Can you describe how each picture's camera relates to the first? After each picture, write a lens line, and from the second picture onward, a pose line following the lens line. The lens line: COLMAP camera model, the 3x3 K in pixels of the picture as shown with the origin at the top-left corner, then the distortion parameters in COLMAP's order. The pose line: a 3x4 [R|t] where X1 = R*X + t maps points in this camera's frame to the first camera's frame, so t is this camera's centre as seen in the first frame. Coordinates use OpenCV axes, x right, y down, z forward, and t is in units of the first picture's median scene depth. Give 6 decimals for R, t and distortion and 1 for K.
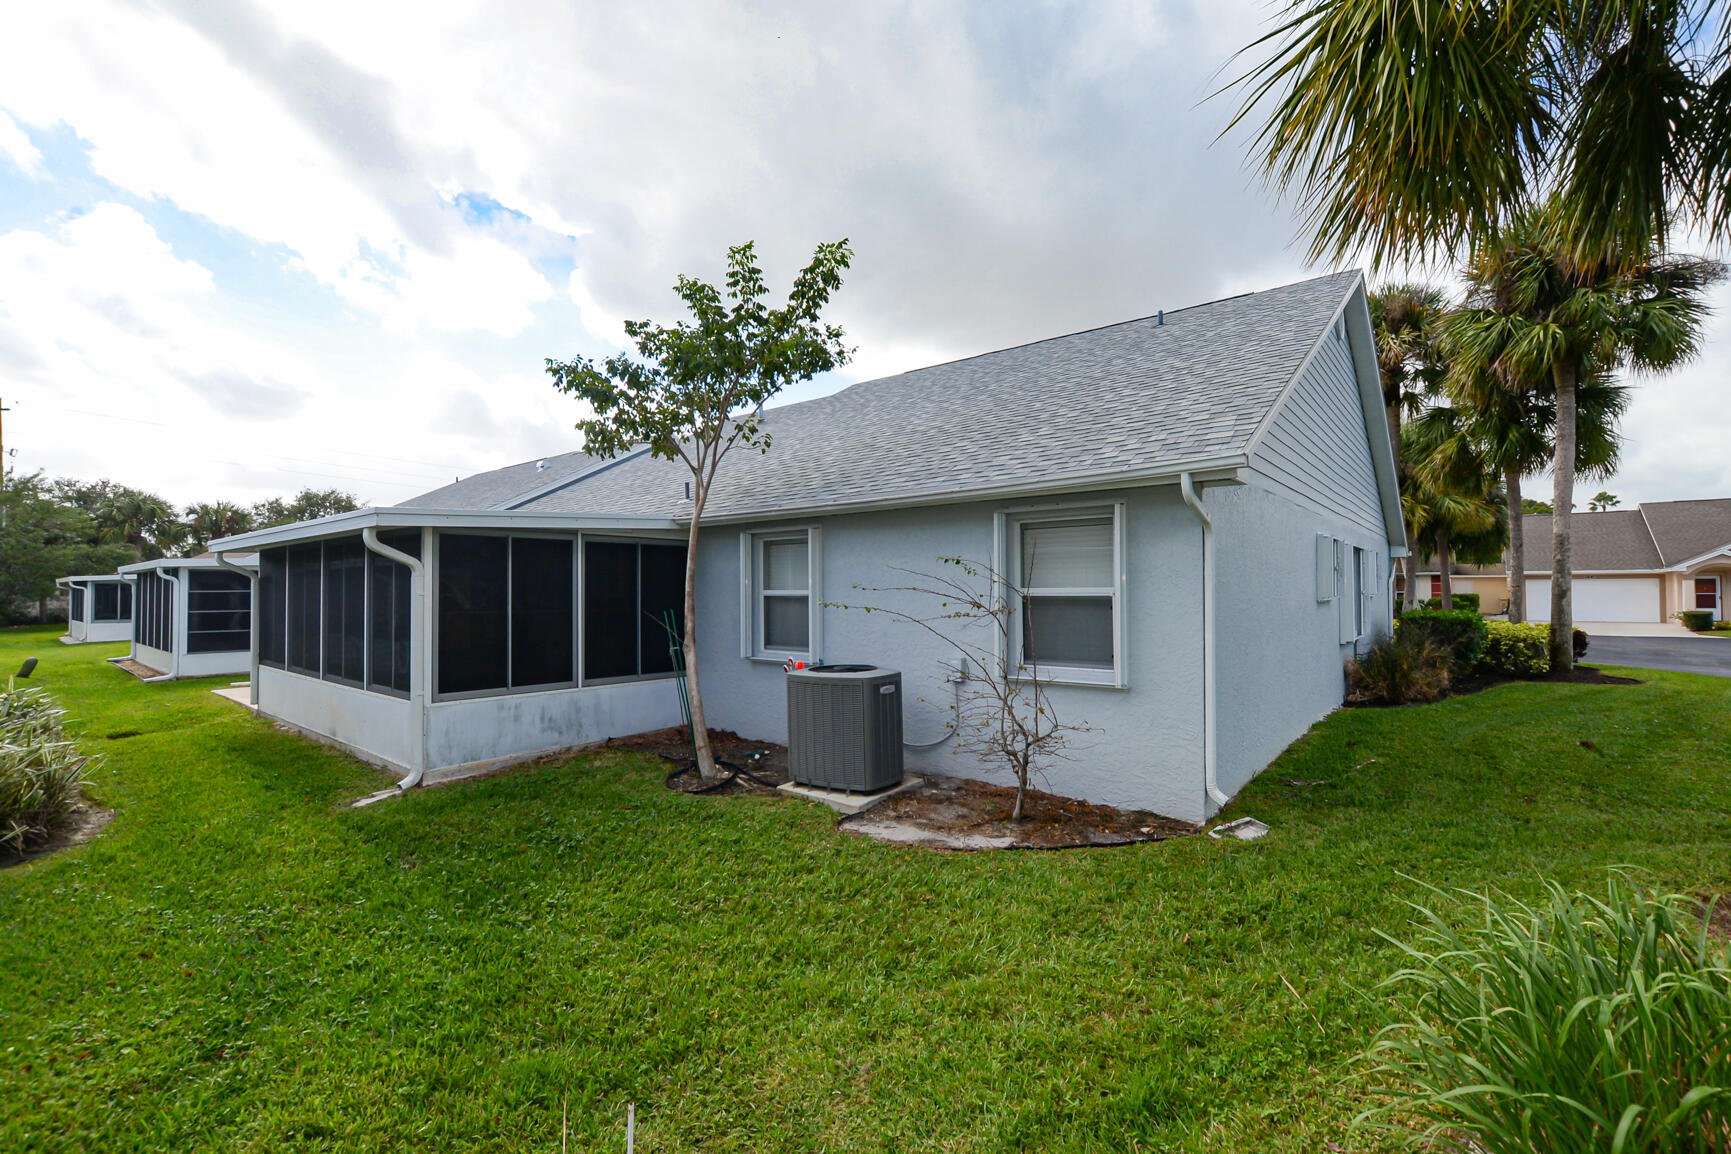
lens RADIAL K [[757.0, 0, 865.6], [0, 757.0, 572.6], [0, 0, 1]] dist [-0.016959, 0.000250]
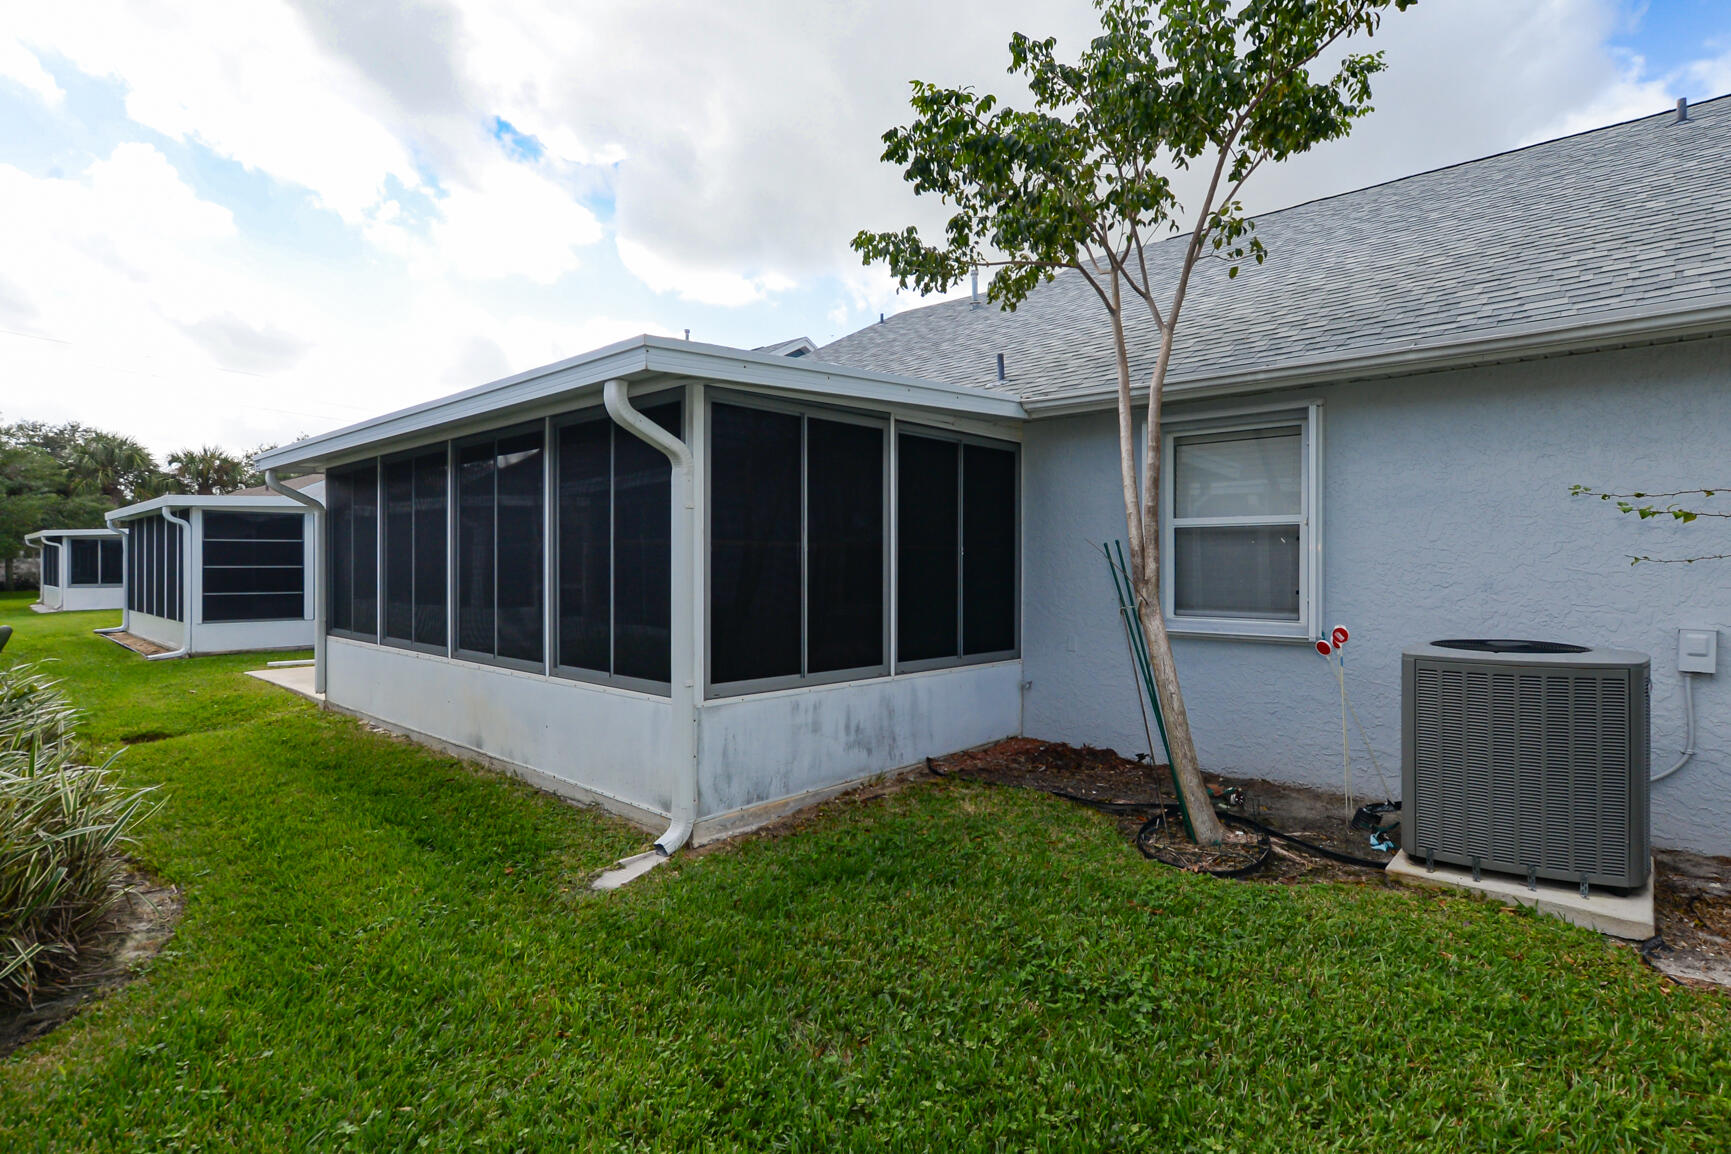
lens RADIAL K [[878.9, 0, 865.3], [0, 878.9, 571.0], [0, 0, 1]] dist [-0.012677, 0.000150]
pose [[0.998429, 0.007015, -0.055589, -0.350561], [-0.005241, 0.999474, 0.032007, 0.045051], [0.055784, -0.031665, 0.997941, 0.292219]]
